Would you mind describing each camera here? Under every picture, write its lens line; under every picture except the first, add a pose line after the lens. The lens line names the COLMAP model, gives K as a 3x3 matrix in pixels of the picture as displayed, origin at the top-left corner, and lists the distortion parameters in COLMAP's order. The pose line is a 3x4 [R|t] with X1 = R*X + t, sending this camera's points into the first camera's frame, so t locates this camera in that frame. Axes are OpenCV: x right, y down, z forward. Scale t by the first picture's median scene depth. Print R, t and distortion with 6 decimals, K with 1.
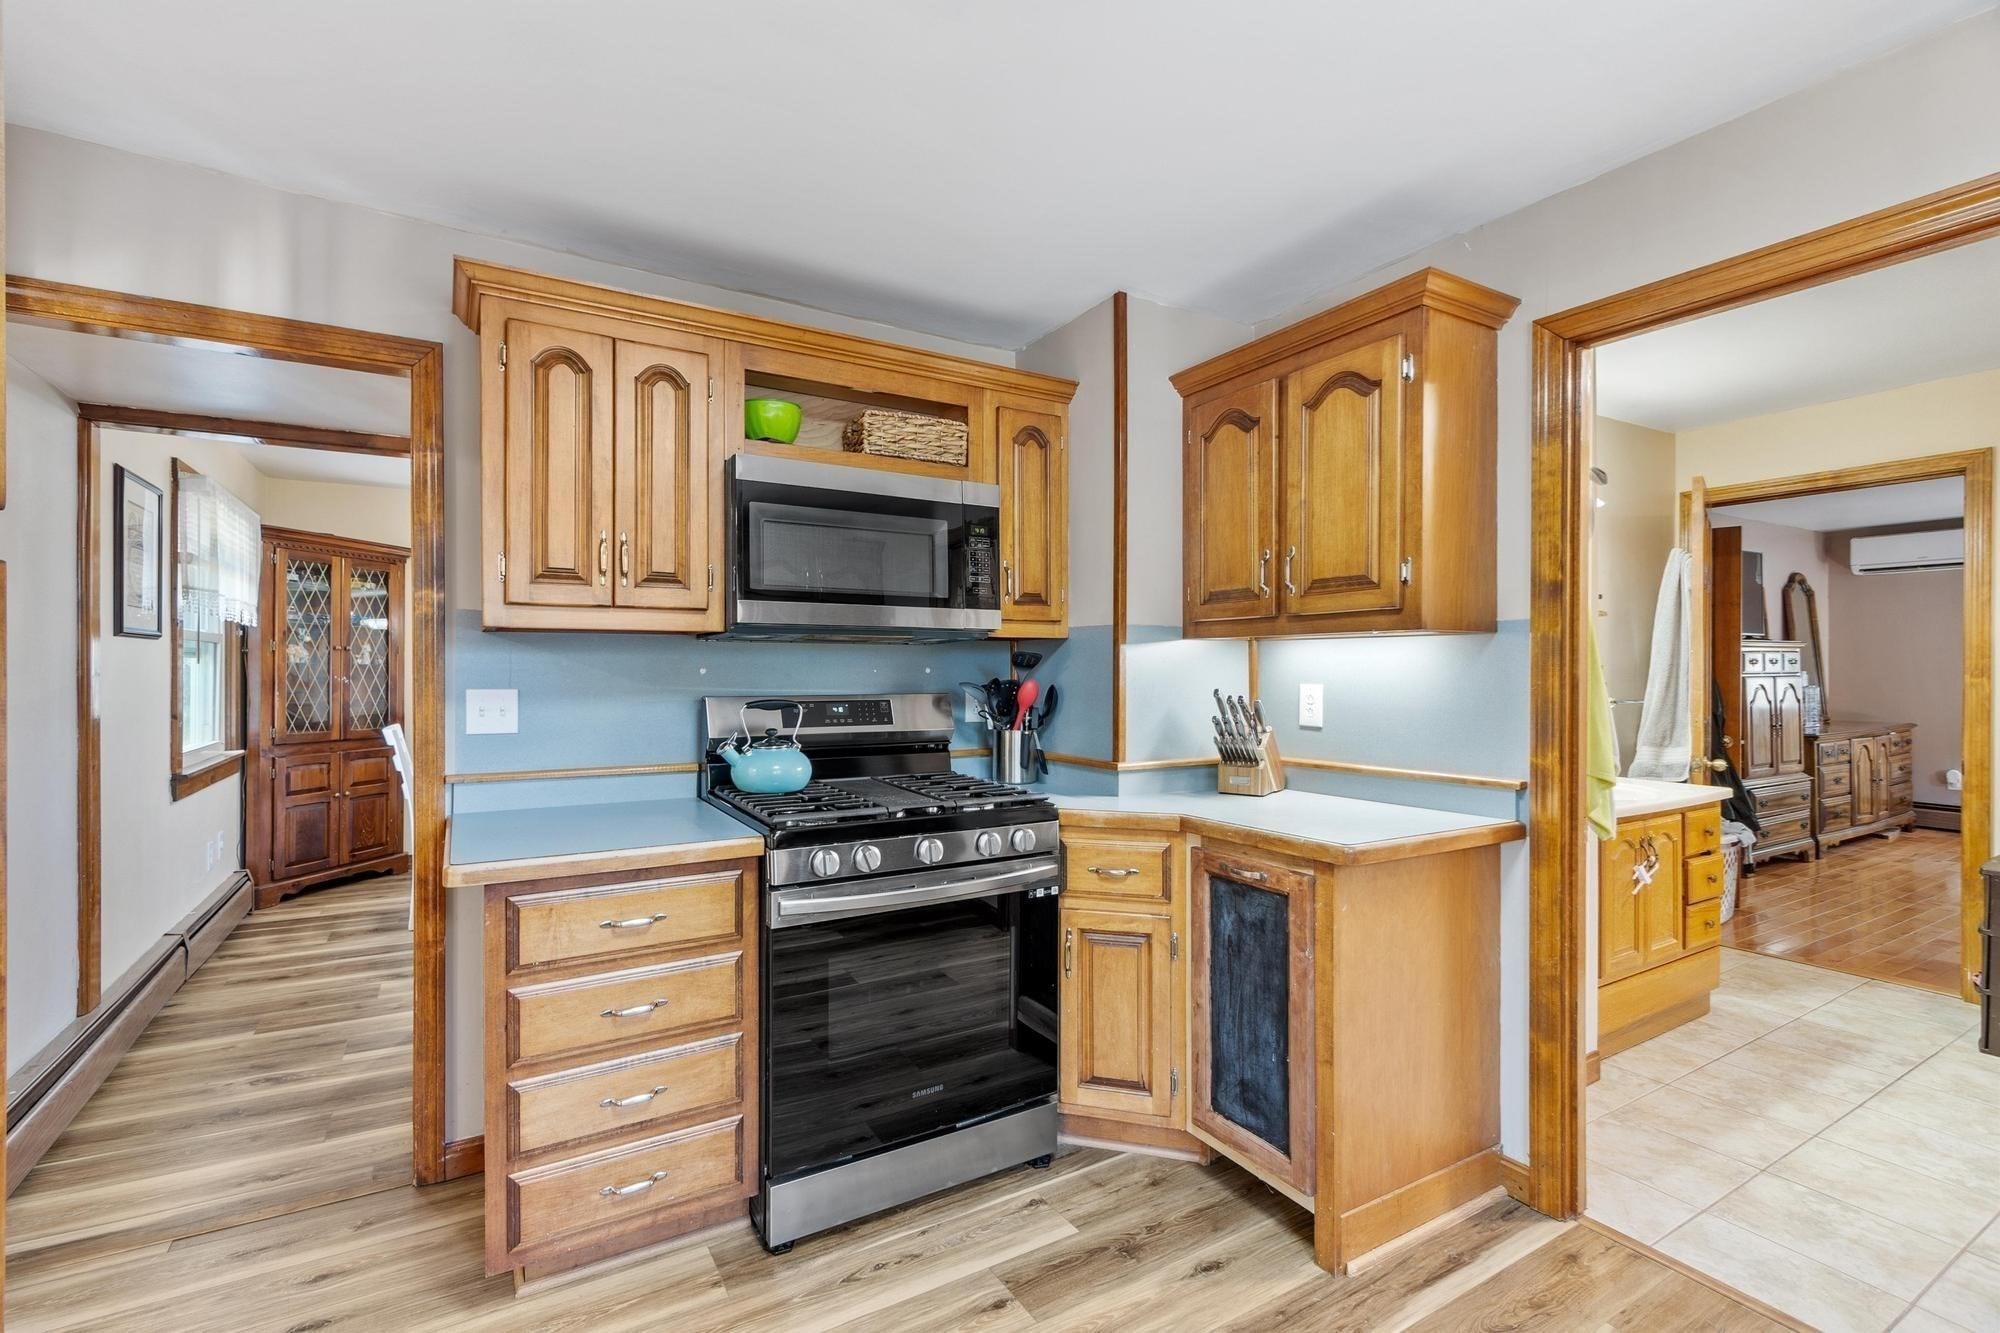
lens RADIAL K [[871.6, 0, 965.7], [0, 871.6, 666.2], [0, 0, 1]] dist [0.006225, -0.000405]
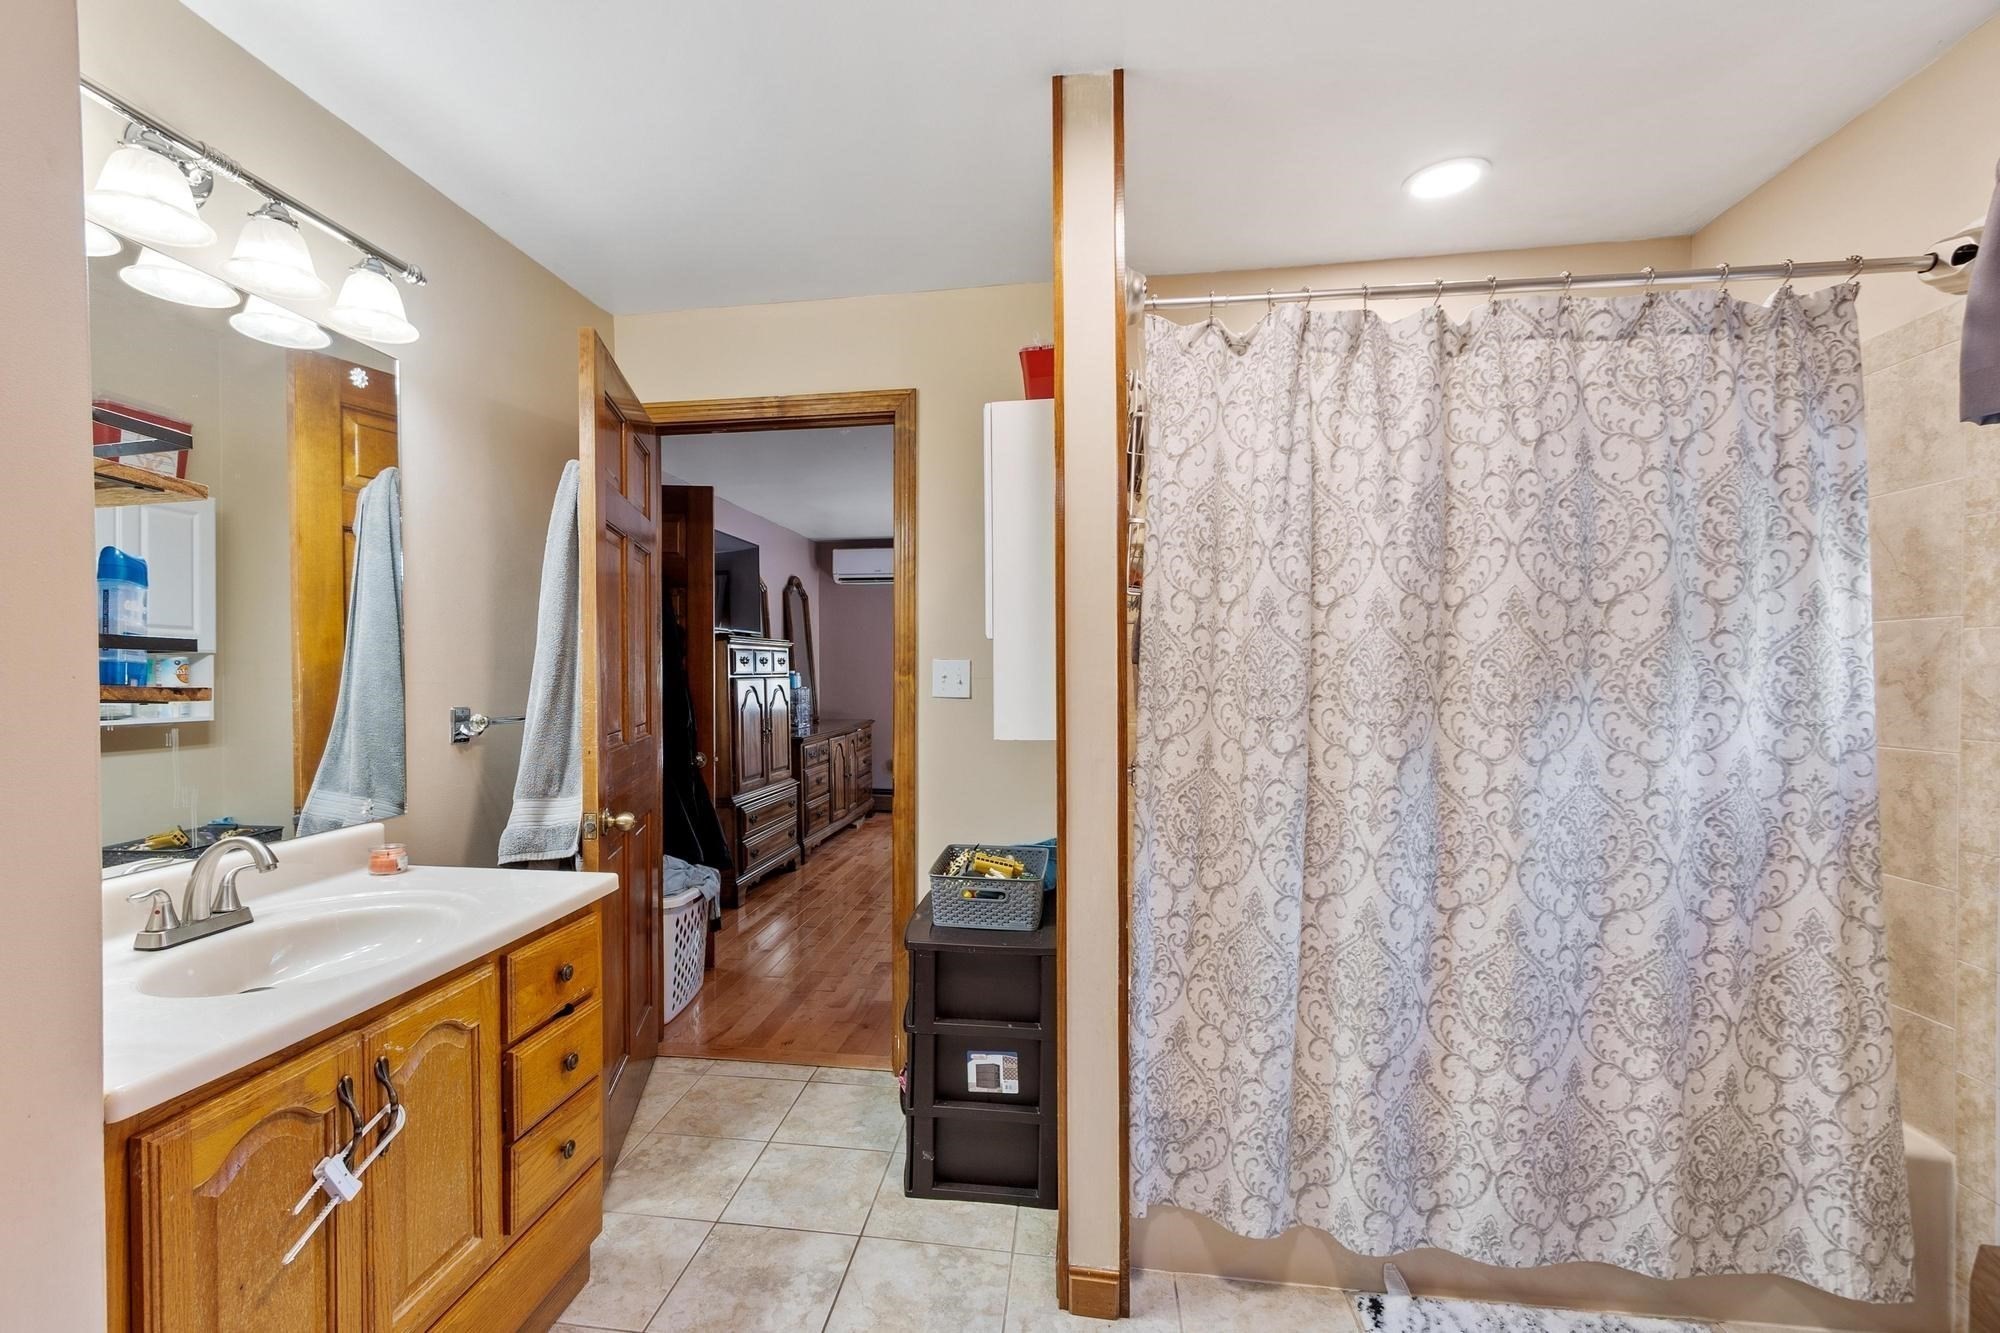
lens RADIAL K [[871.6, 0, 940.5], [0, 871.6, 689.1], [0, 0, 1]] dist [0.006225, -0.000405]
pose [[0.631103, -0.016181, 0.775531, 0.327521], [0.001115, 0.999800, 0.019953, 0.005991], [-0.775699, -0.011728, 0.630995, 0.278763]]
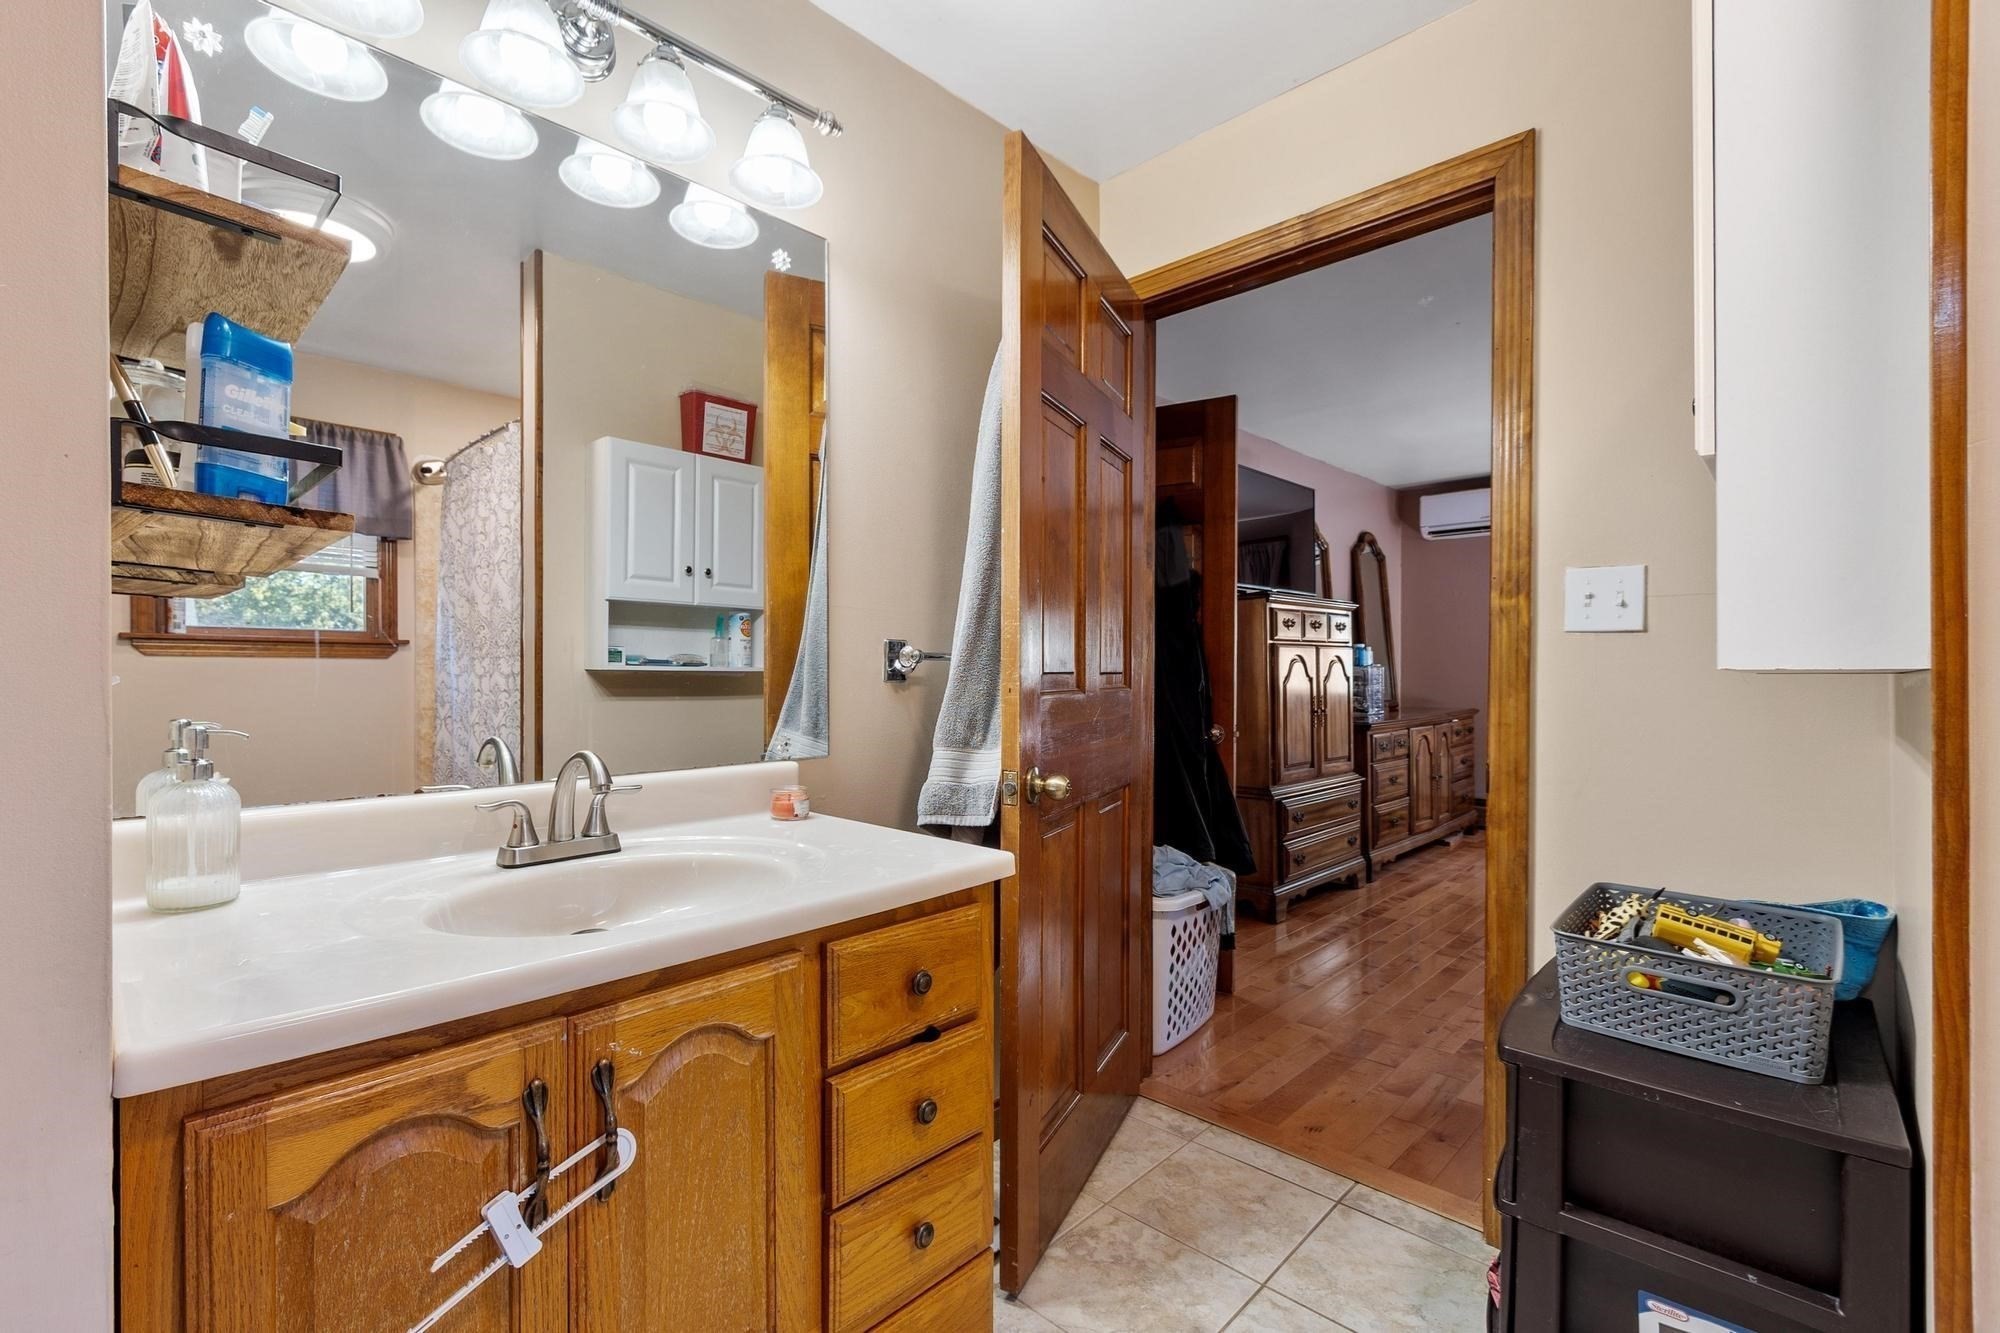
lens RADIAL K [[871.6, 0, 958.7], [0, 871.6, 672.9], [0, 0, 1]] dist [0.006225, -0.000405]
pose [[0.964800, 0.001189, 0.262980, 0.426159], [-0.002333, 0.999989, 0.004037, 0.032309], [-0.262973, -0.004508, 0.964793, 0.357357]]
